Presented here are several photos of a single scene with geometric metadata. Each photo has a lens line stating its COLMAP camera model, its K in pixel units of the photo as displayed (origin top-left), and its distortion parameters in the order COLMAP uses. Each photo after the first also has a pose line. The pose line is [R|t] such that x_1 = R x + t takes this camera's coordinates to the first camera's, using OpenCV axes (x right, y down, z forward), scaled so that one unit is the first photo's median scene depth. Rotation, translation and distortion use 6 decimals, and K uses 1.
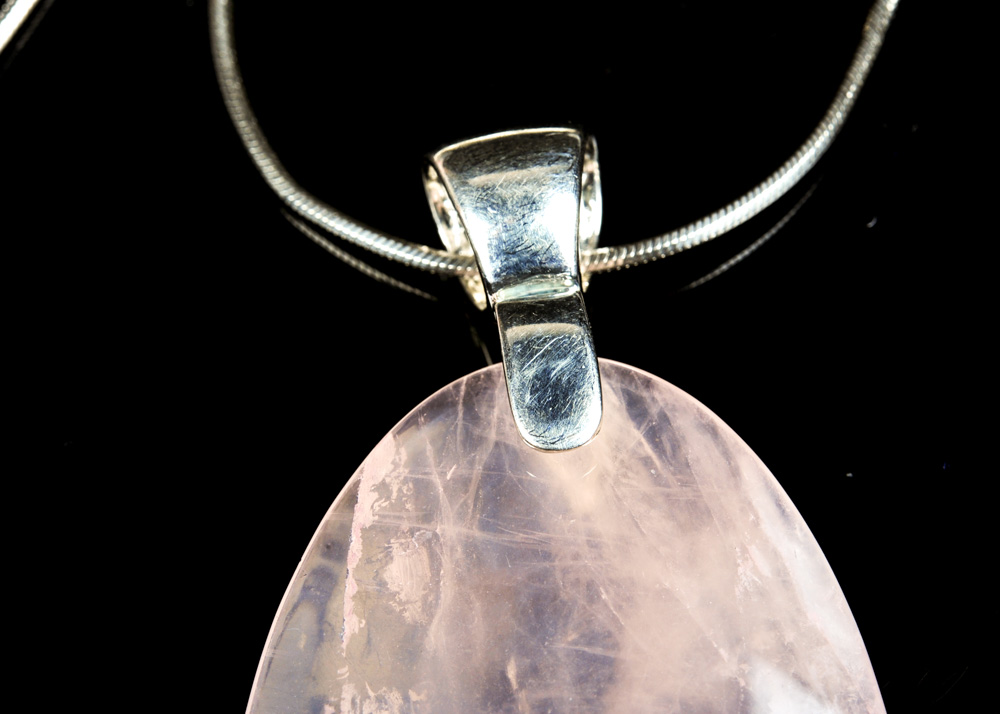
lens RADIAL K [[2284.7, 0, 500.0], [0, 2284.7, 357.0], [0, 0, 1]] dist [-0.024316, -0.086666]
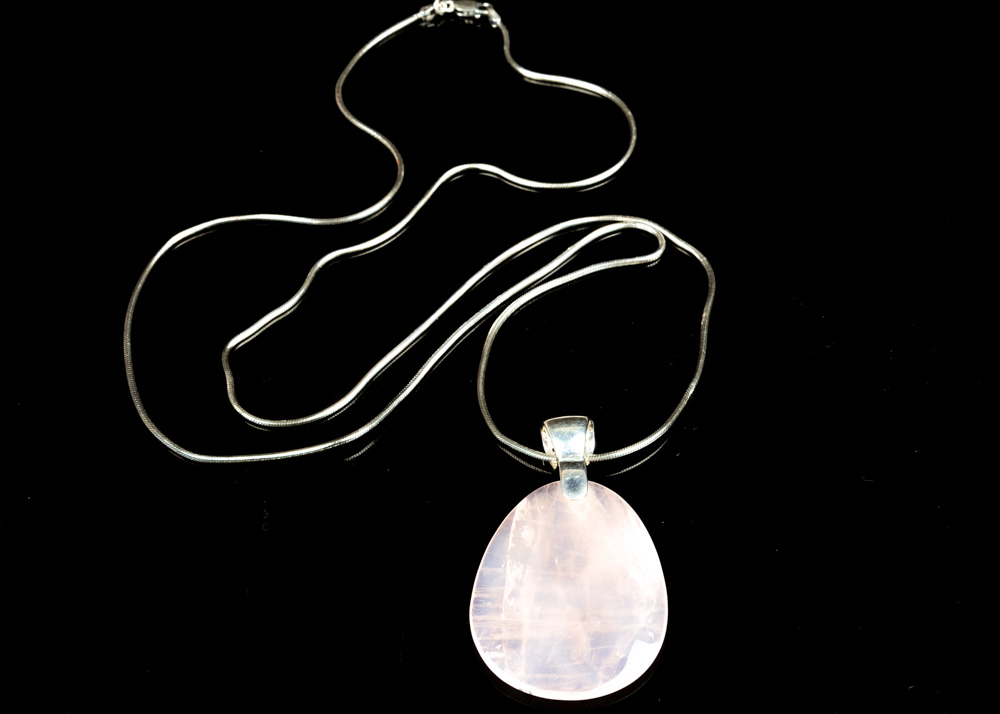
lens RADIAL K [[1795.5, 0, 500.0], [0, 1795.5, 357.0], [0, 0, 1]] dist [0.017407, 0.018386]
pose [[0.995965, 0.056781, -0.069491, 0.089337], [-0.072915, 0.963442, -0.257805, 0.534305], [0.052312, 0.261831, 0.963695, -1.662826]]
